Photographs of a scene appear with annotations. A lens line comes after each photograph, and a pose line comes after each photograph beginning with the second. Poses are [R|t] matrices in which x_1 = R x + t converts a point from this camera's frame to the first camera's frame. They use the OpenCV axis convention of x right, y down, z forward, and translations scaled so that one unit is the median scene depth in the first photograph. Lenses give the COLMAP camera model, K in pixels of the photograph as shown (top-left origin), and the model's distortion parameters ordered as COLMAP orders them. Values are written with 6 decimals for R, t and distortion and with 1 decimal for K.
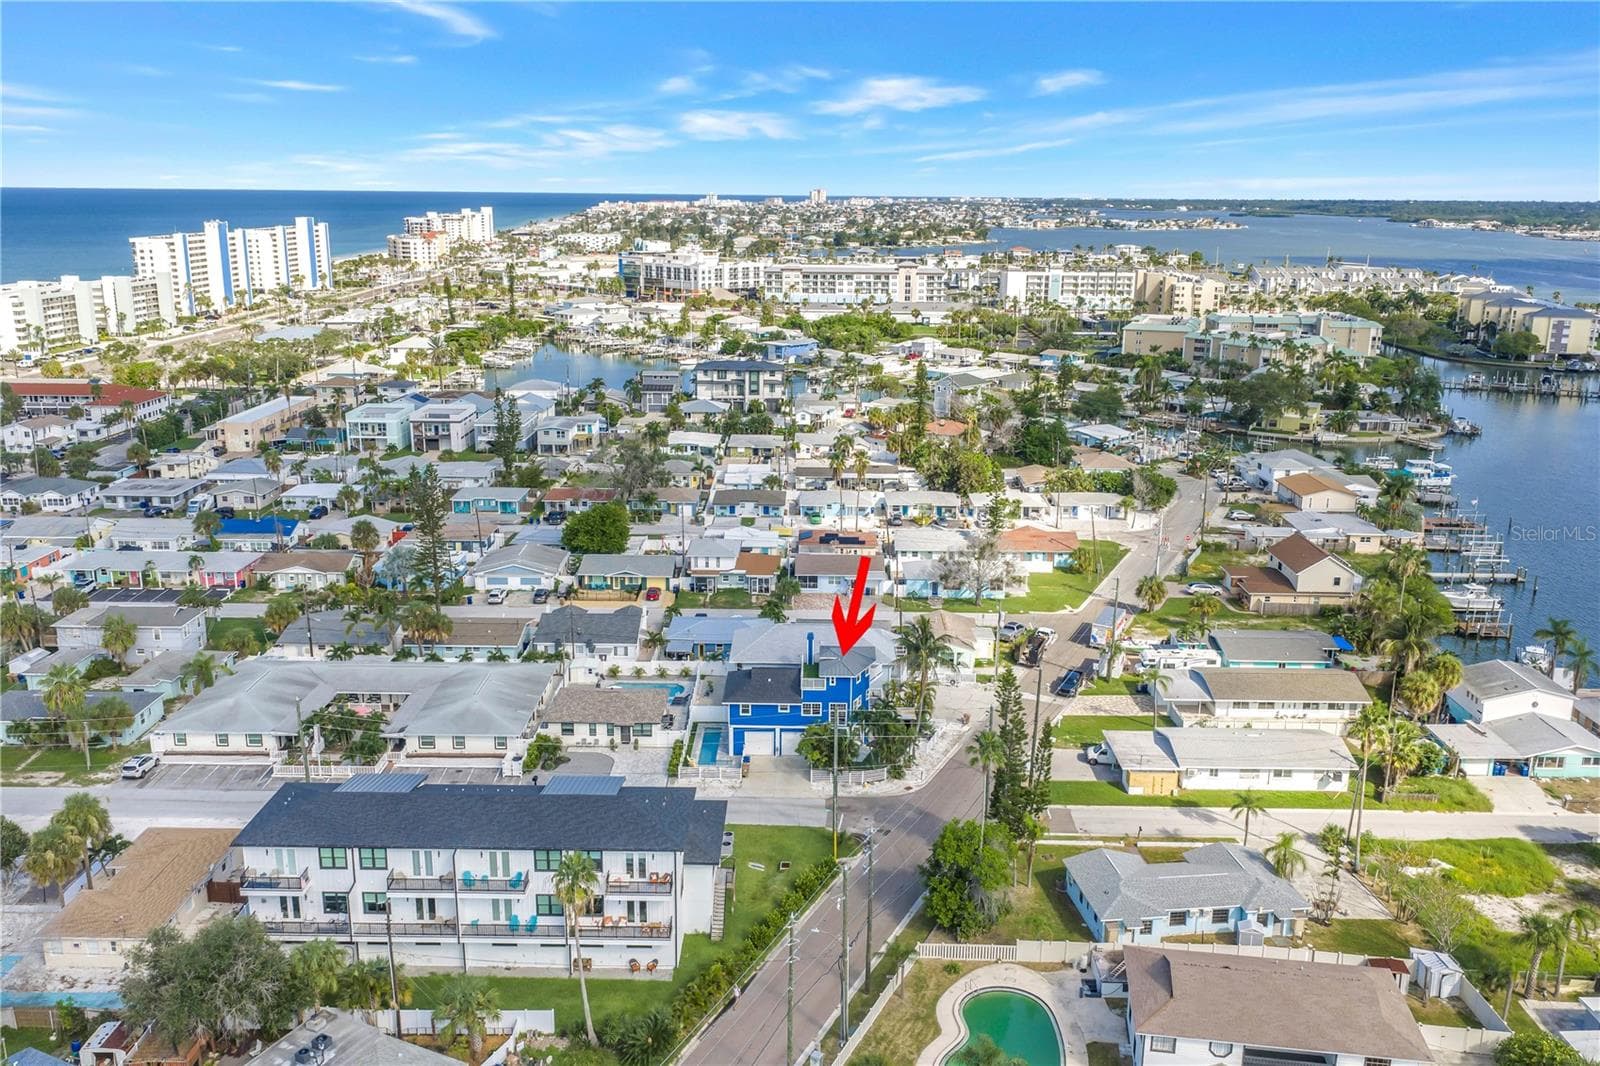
lens RADIAL K [[1315.3, 0, 800.0], [0, 1315.3, 533.0], [0, 0, 1]] dist [0.019745, -0.036533]
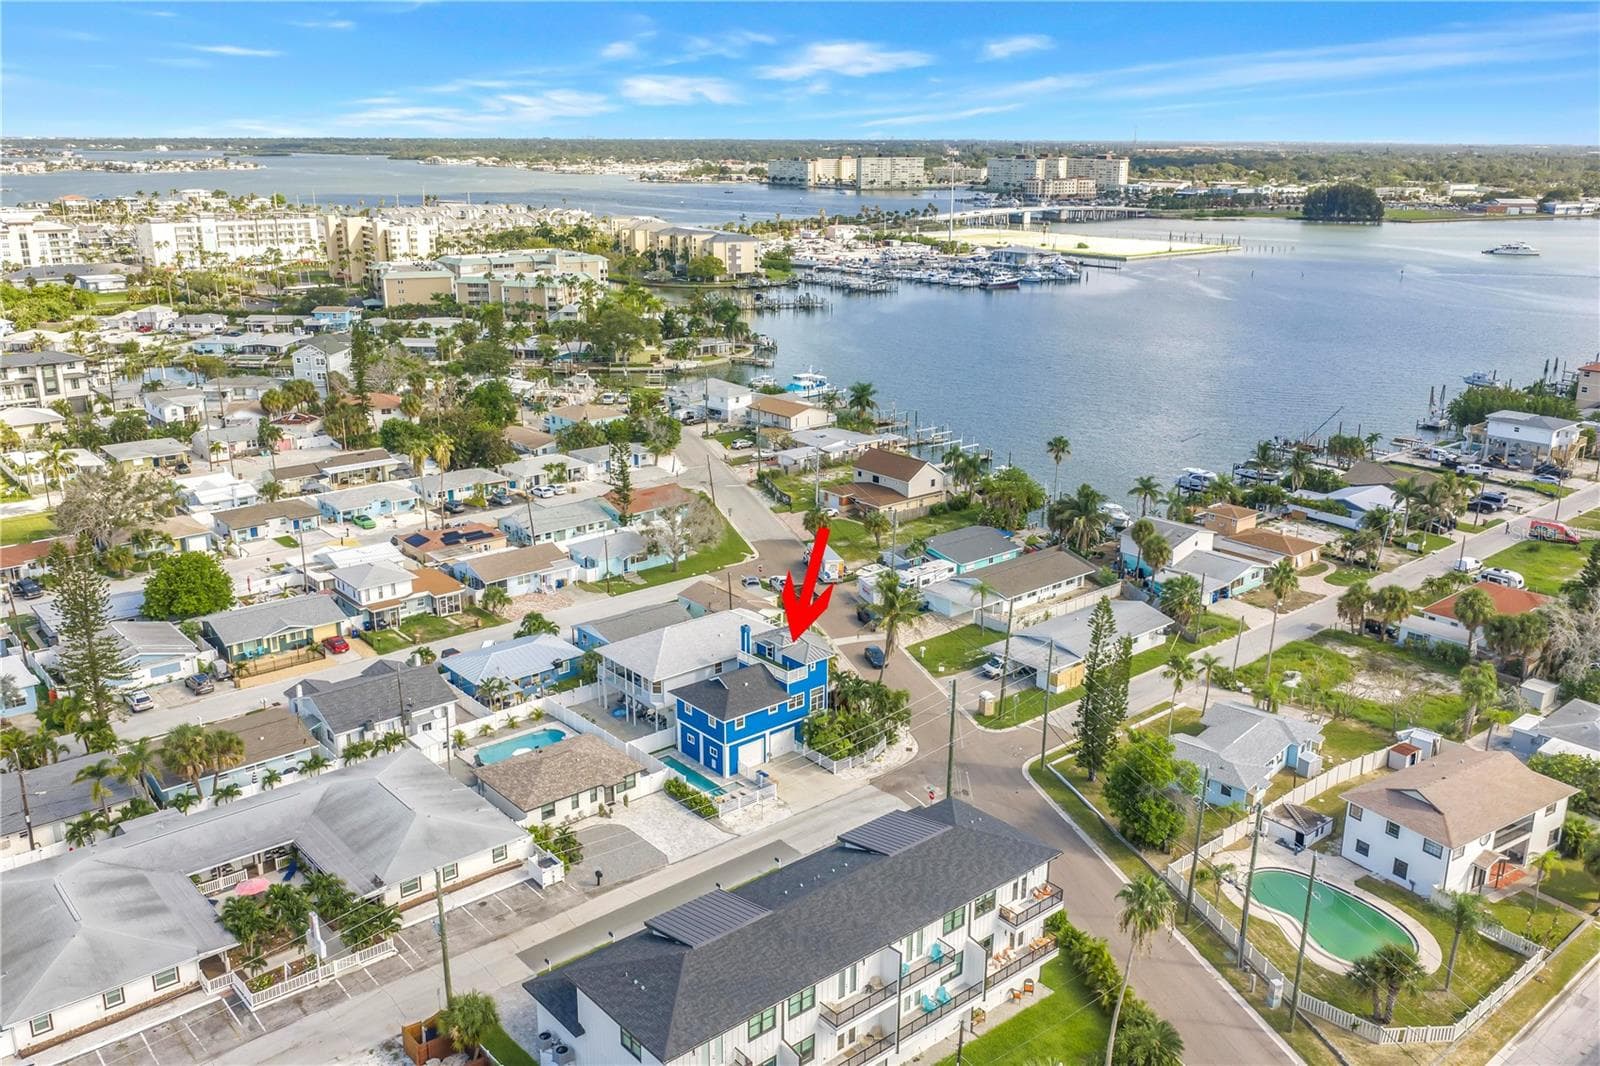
lens RADIAL K [[1322.6, 0, 802.7], [0, 1322.6, 510.4], [0, 0, 1]] dist [0.003034, -0.008811]
pose [[0.747003, -0.184436, 0.638725, -0.300205], [0.166969, 0.982002, 0.088285, -0.043670], [-0.643512, 0.040698, 0.764353, 0.145686]]
